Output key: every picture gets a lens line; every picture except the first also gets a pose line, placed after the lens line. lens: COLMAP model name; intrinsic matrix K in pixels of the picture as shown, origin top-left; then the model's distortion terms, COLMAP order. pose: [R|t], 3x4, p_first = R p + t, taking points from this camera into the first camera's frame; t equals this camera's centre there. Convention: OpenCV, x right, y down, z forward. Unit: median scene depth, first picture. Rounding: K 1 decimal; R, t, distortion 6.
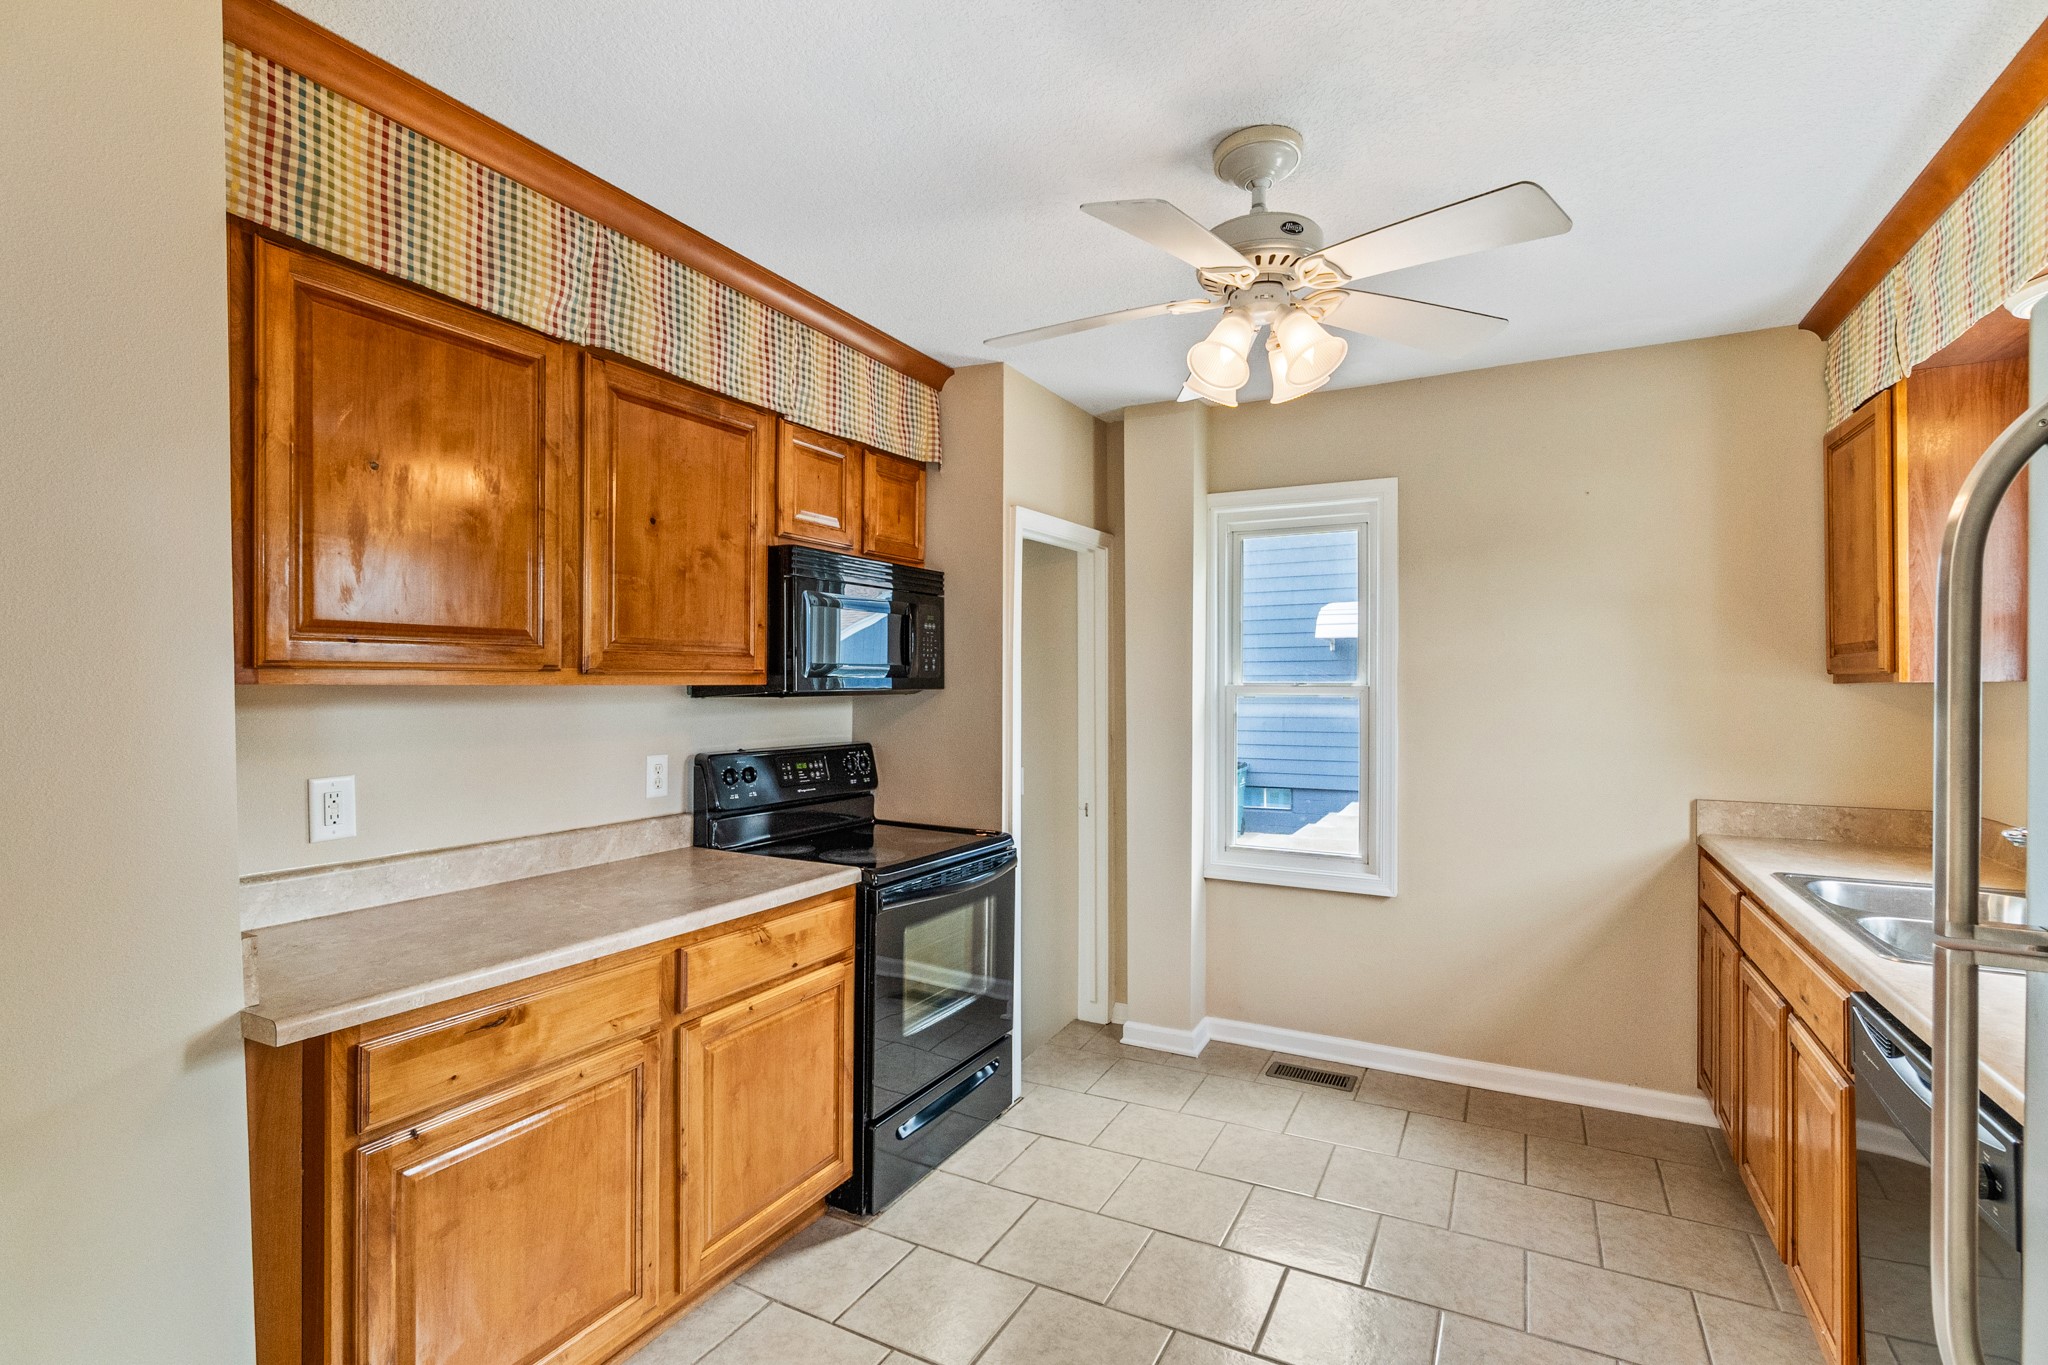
lens RADIAL K [[948.6, 0, 1024.0], [0, 948.6, 682.5], [0, 0, 1]] dist [-0.003108, 0.002067]
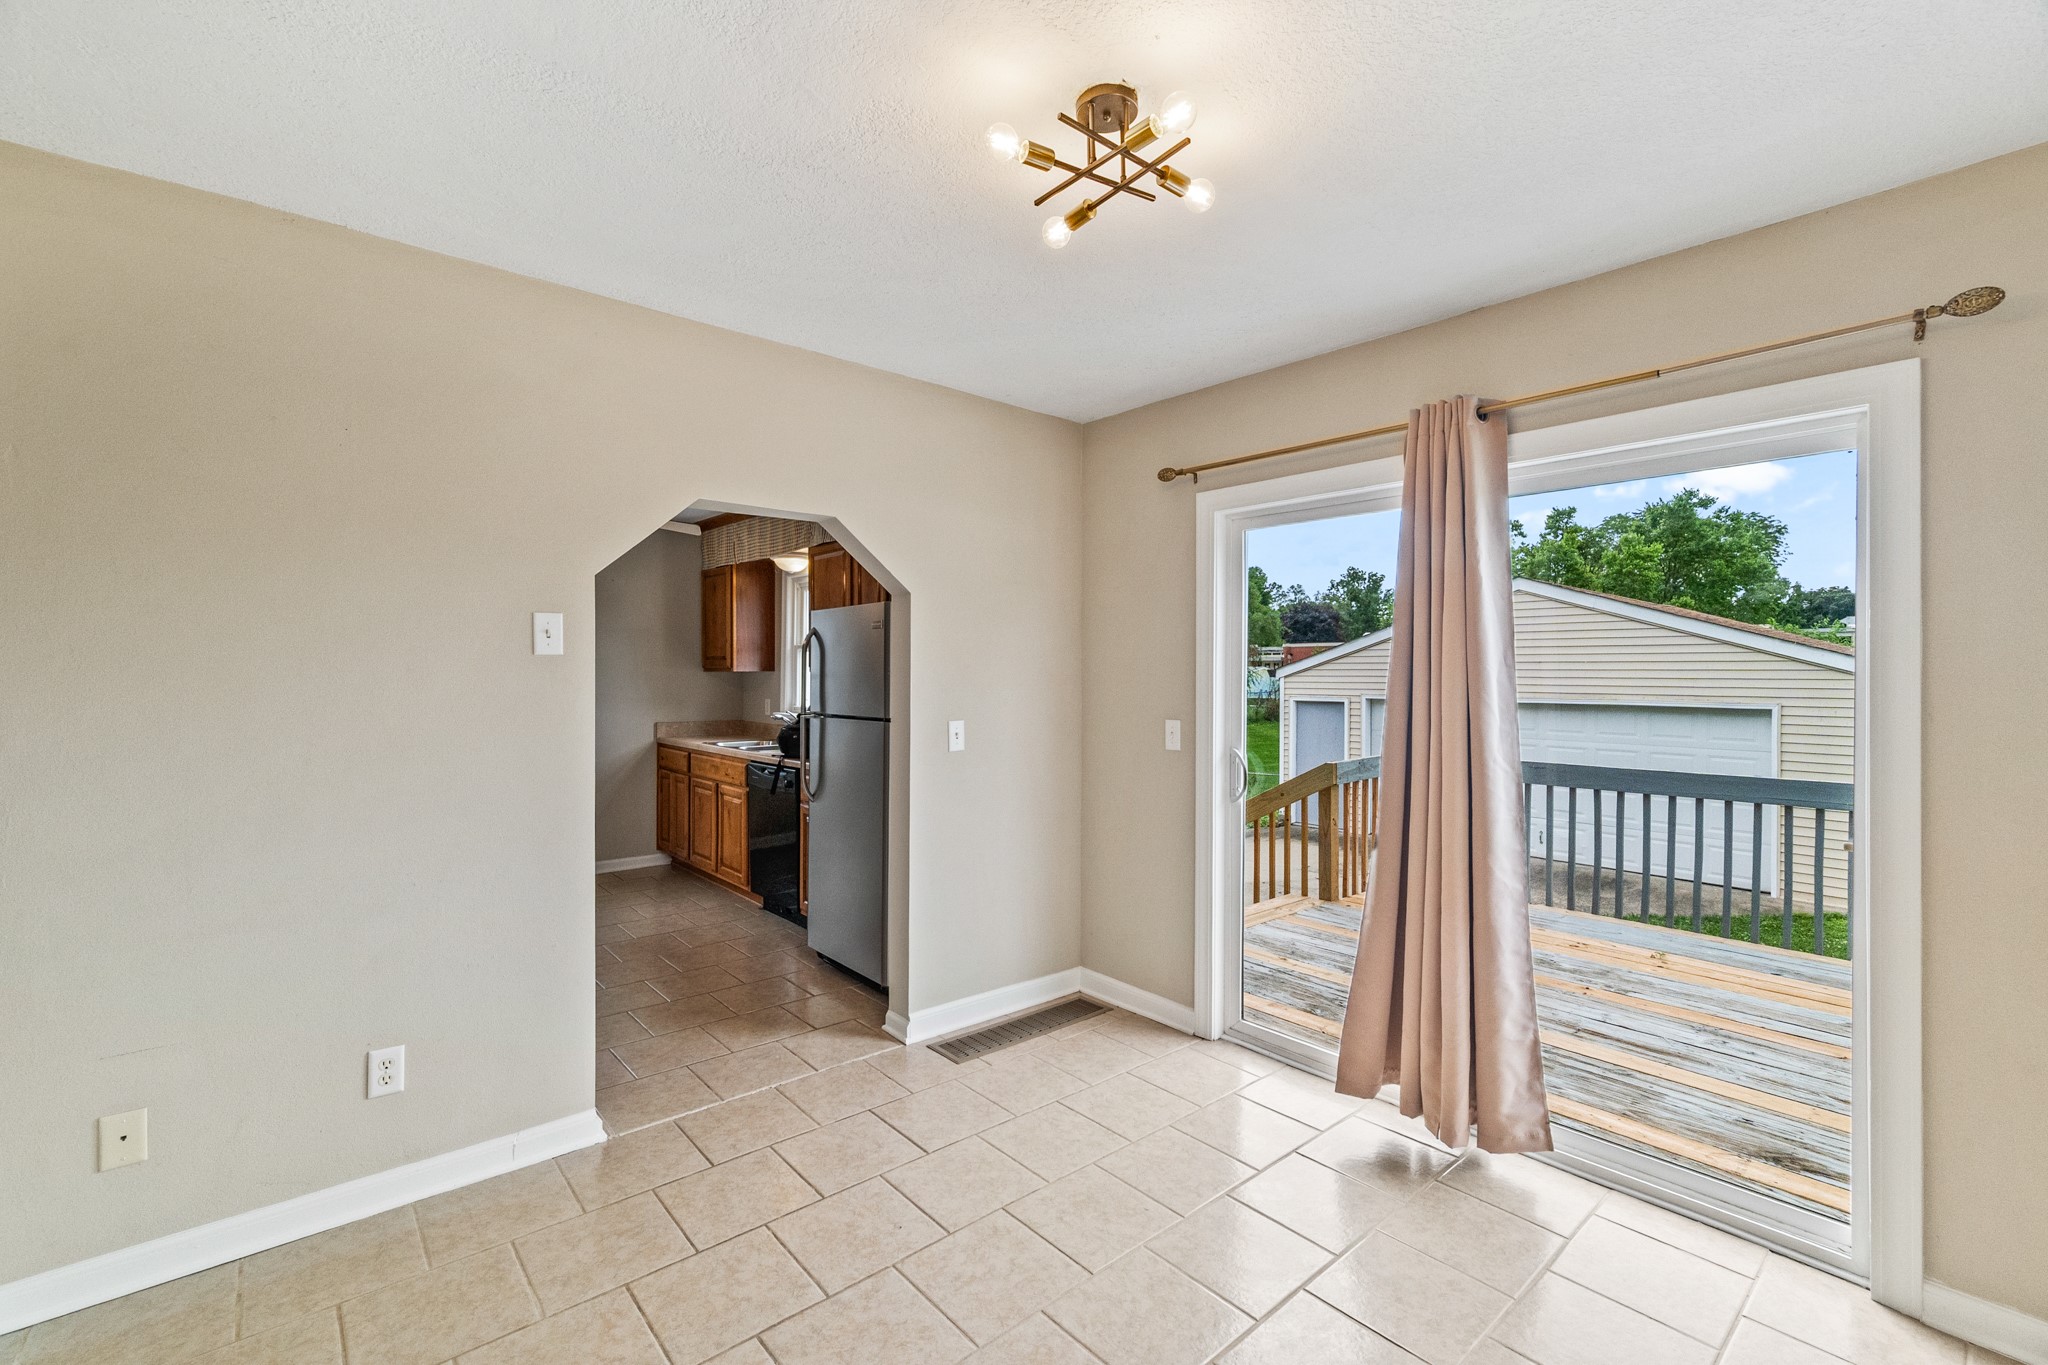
lens RADIAL K [[883.6, 0, 1018.2], [0, 883.6, 668.8], [0, 0, 1]] dist [-0.003789, 0.000061]
pose [[0.374492, 0.003275, 0.927224, -1.077874], [-0.006971, 0.999975, -0.000717, -0.010800], [-0.927204, -0.006195, 0.374505, -0.689705]]
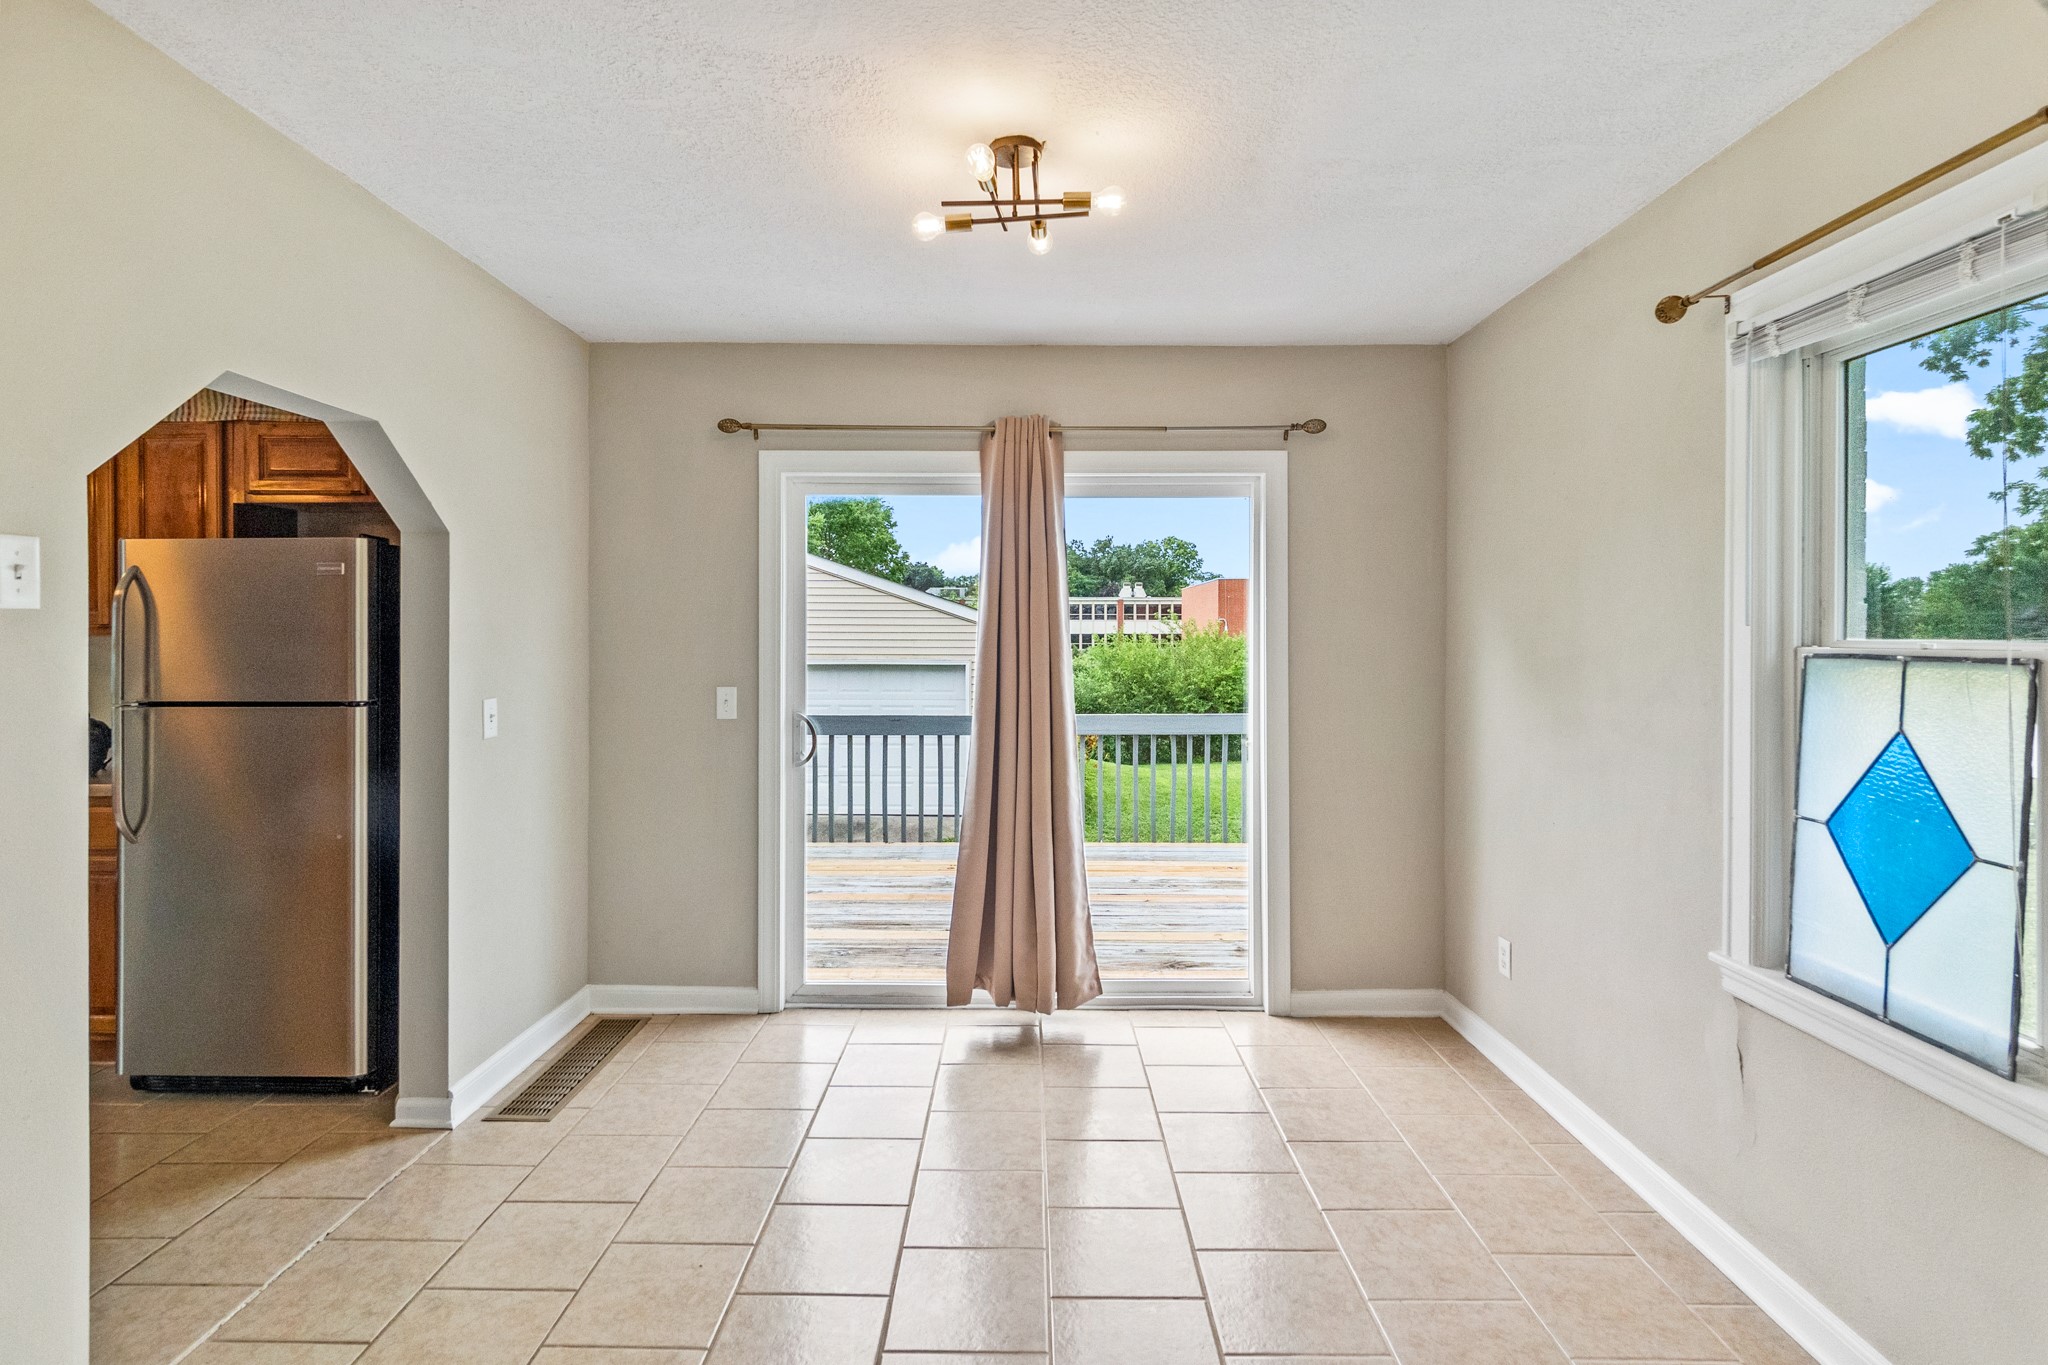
lens RADIAL K [[1015.4, 0, 1025.7], [0, 1015.4, 626.5], [0, 0, 1]] dist [-0.001031, 0.000693]
pose [[-0.456684, 0.006835, 0.889603, -1.234471], [-0.005861, 0.999926, -0.010692, -0.009041], [-0.889610, -0.010097, -0.456610, -0.101395]]
